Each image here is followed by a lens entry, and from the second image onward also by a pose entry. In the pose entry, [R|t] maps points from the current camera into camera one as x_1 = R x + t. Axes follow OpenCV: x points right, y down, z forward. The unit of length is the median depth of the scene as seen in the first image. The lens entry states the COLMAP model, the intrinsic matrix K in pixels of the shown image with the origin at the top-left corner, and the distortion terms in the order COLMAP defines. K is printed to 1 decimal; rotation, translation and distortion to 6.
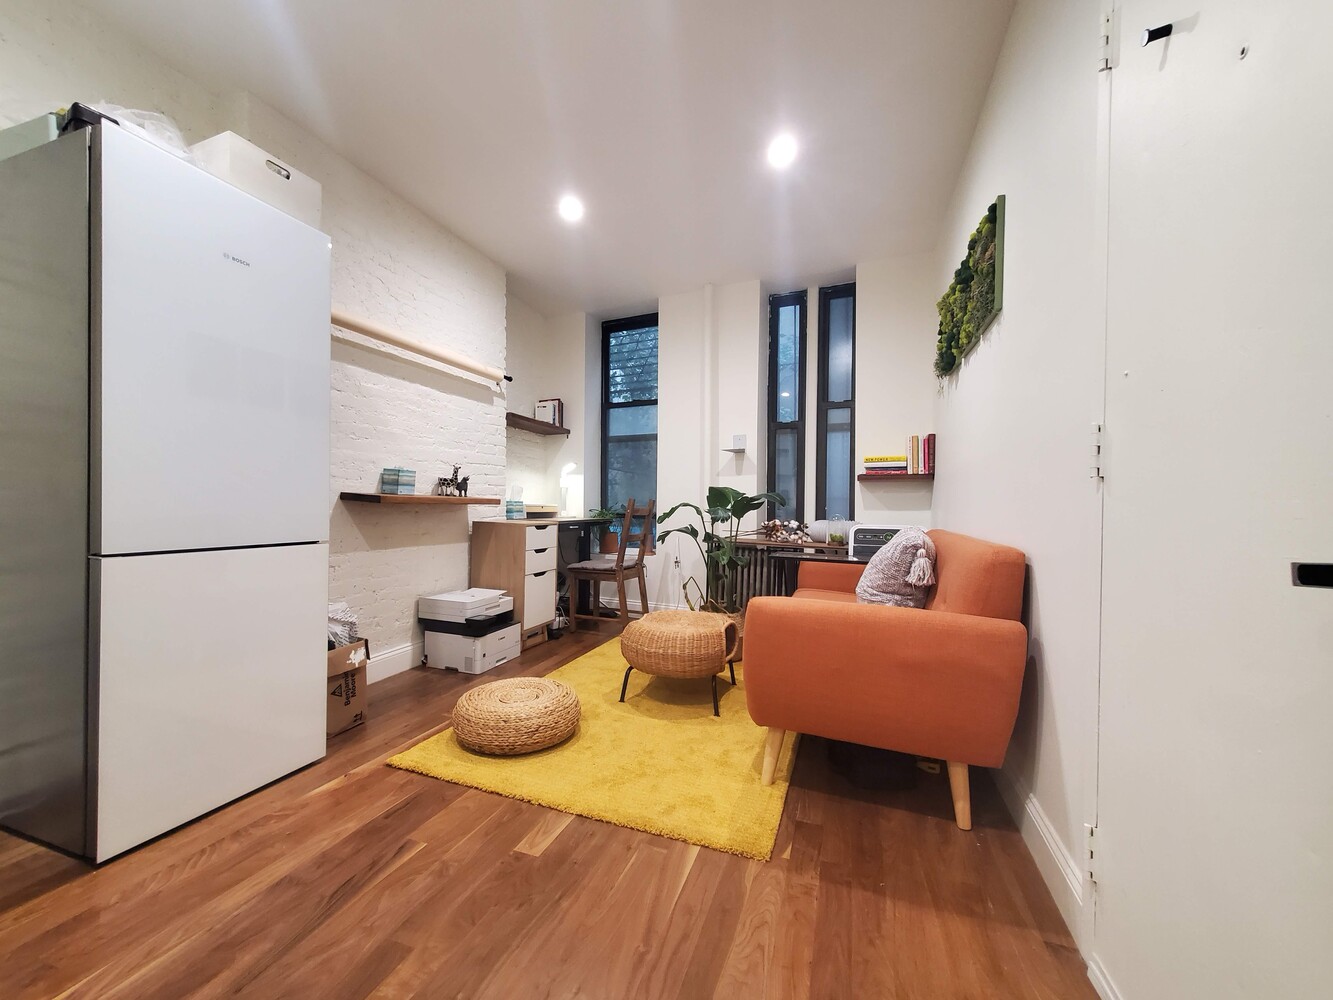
lens RADIAL K [[532.4, 0, 662.1], [0, 532.4, 503.6], [0, 0, 1]] dist [0.011104, 0.000725]
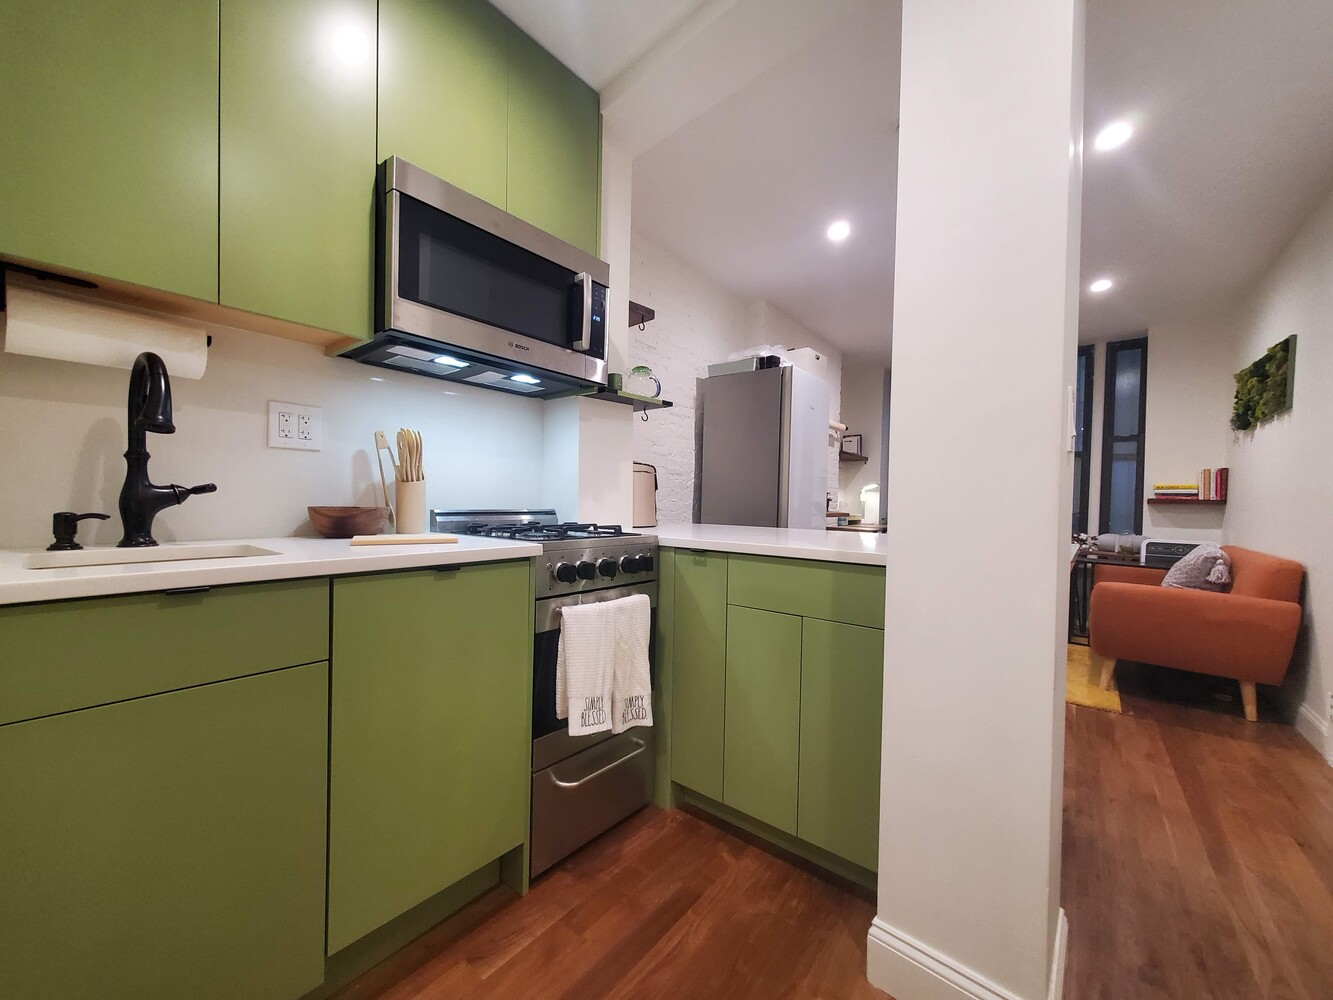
lens RADIAL K [[532.4, 0, 670.5], [0, 532.4, 506.4], [0, 0, 1]] dist [0.011104, 0.000725]
pose [[0.951052, 0.014813, -0.308676, -0.495191], [-0.011251, 0.999848, 0.013319, -0.064668], [0.308826, -0.009194, 0.951074, -0.881166]]
